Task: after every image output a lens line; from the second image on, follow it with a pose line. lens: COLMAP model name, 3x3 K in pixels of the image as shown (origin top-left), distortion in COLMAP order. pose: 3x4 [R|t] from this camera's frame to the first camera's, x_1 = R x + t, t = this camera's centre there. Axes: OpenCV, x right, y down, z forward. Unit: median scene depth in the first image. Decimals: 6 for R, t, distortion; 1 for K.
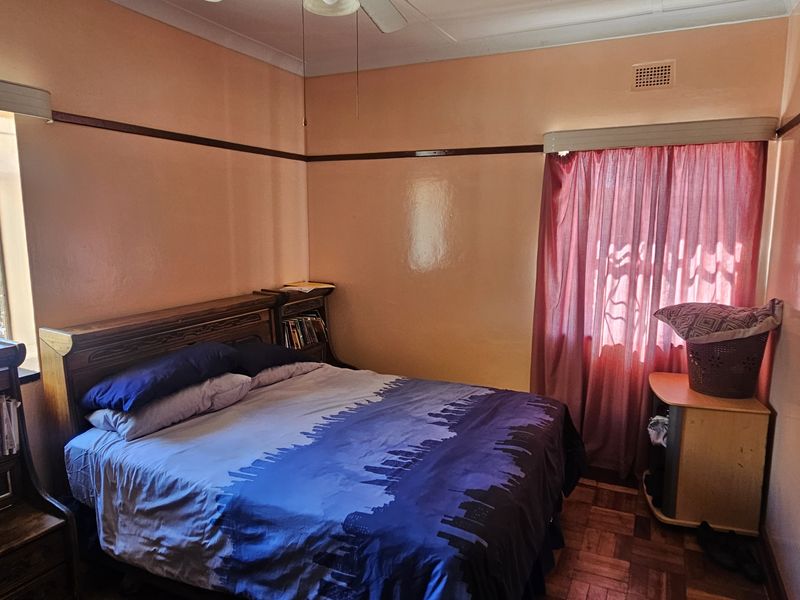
lens RADIAL K [[536.6, 0, 411.4], [0, 536.6, 302.4], [0, 0, 1]] dist [-0.002572, -0.000517]
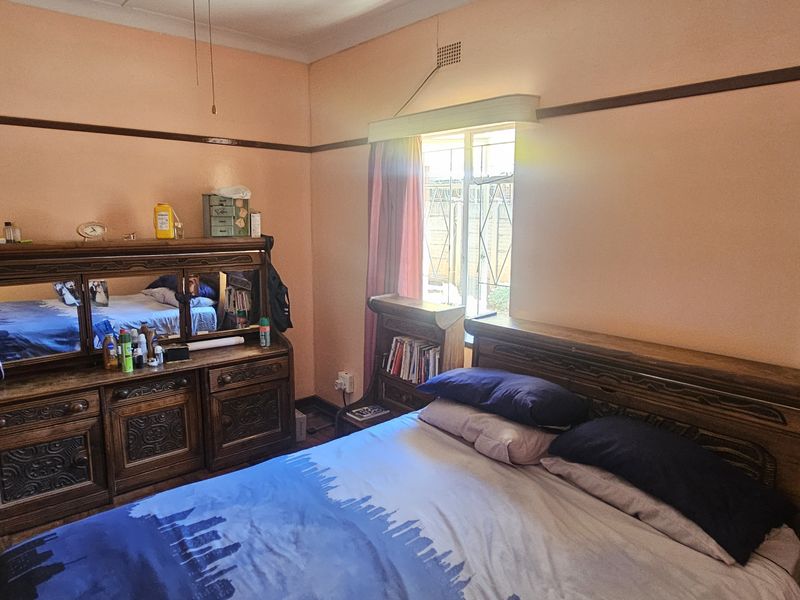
lens RADIAL K [[536.6, 0, 411.4], [0, 536.6, 302.4], [0, 0, 1]] dist [-0.002572, -0.000517]
pose [[-0.401957, 0.140654, -0.904791, 0.426734], [-0.152171, 0.964130, 0.217481, -0.198214], [0.902926, 0.225101, -0.366135, 1.300981]]
